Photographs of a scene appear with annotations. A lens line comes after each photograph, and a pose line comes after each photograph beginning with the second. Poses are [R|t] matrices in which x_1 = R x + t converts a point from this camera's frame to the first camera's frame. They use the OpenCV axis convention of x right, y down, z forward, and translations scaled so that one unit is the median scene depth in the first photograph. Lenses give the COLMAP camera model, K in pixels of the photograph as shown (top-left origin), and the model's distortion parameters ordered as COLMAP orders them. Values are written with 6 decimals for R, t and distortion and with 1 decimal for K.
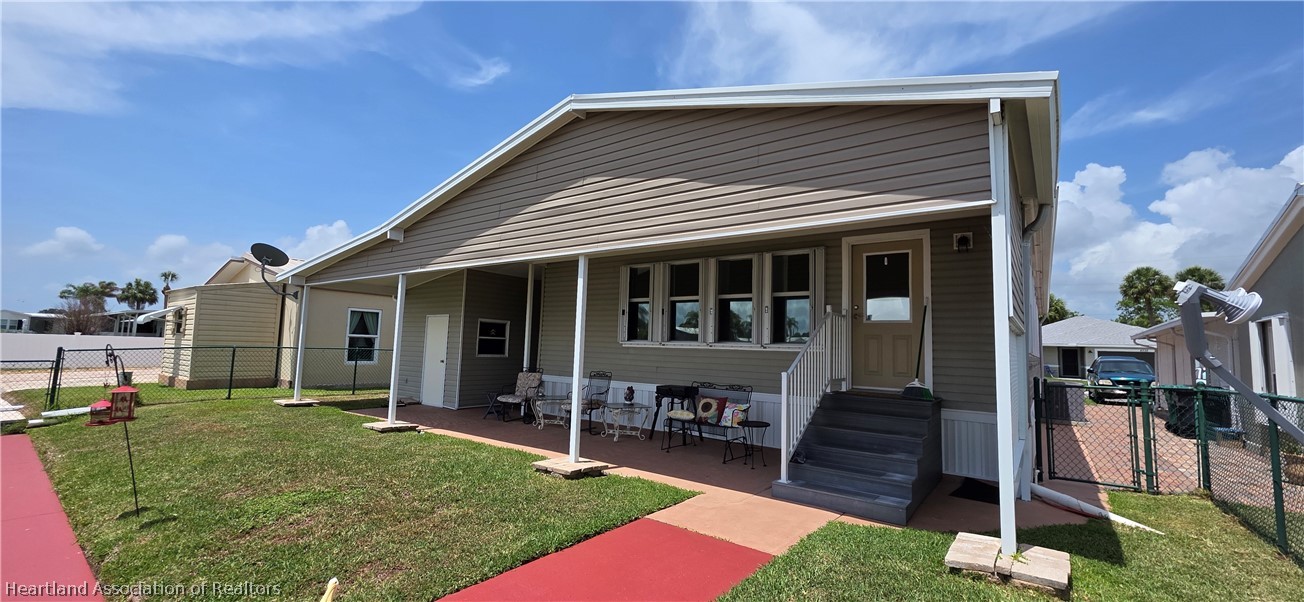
lens RADIAL K [[523.2, 0, 650.5], [0, 523.2, 305.5], [0, 0, 1]] dist [0.005131, -0.001386]
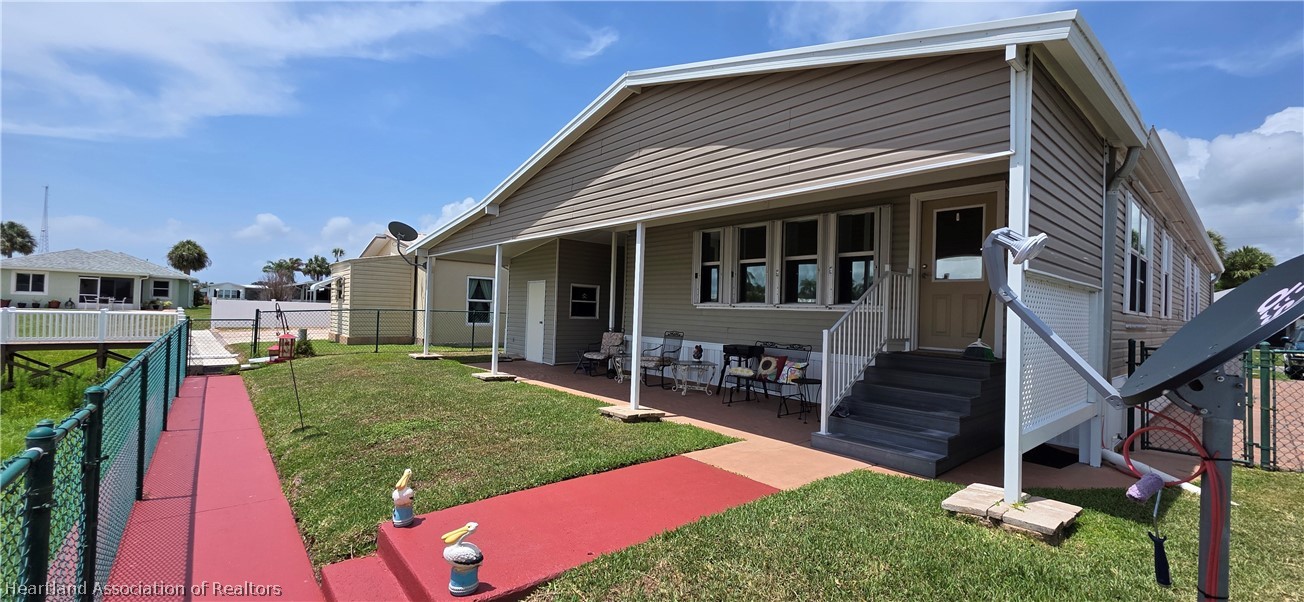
lens RADIAL K [[523.2, 0, 650.9], [0, 523.2, 306.7], [0, 0, 1]] dist [0.005131, -0.001386]
pose [[0.977691, -0.001929, -0.210038, 0.101186], [0.015863, 0.997780, 0.064673, 0.007436], [0.209447, -0.066562, 0.975552, -0.056682]]
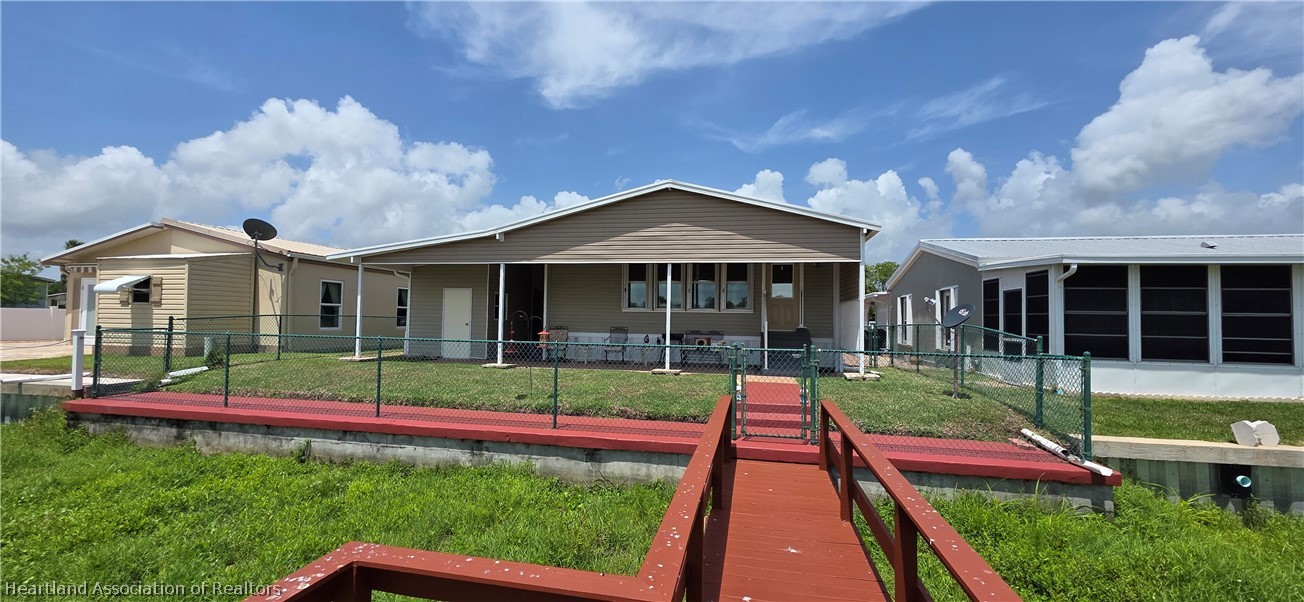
lens RADIAL K [[523.2, 0, 654.1], [0, 523.2, 295.5], [0, 0, 1]] dist [0.005131, -0.001386]
pose [[0.894545, 0.005675, 0.446942, -0.869344], [-0.026766, 0.998805, 0.040890, -0.047406], [-0.446176, -0.048541, 0.893628, -0.574142]]
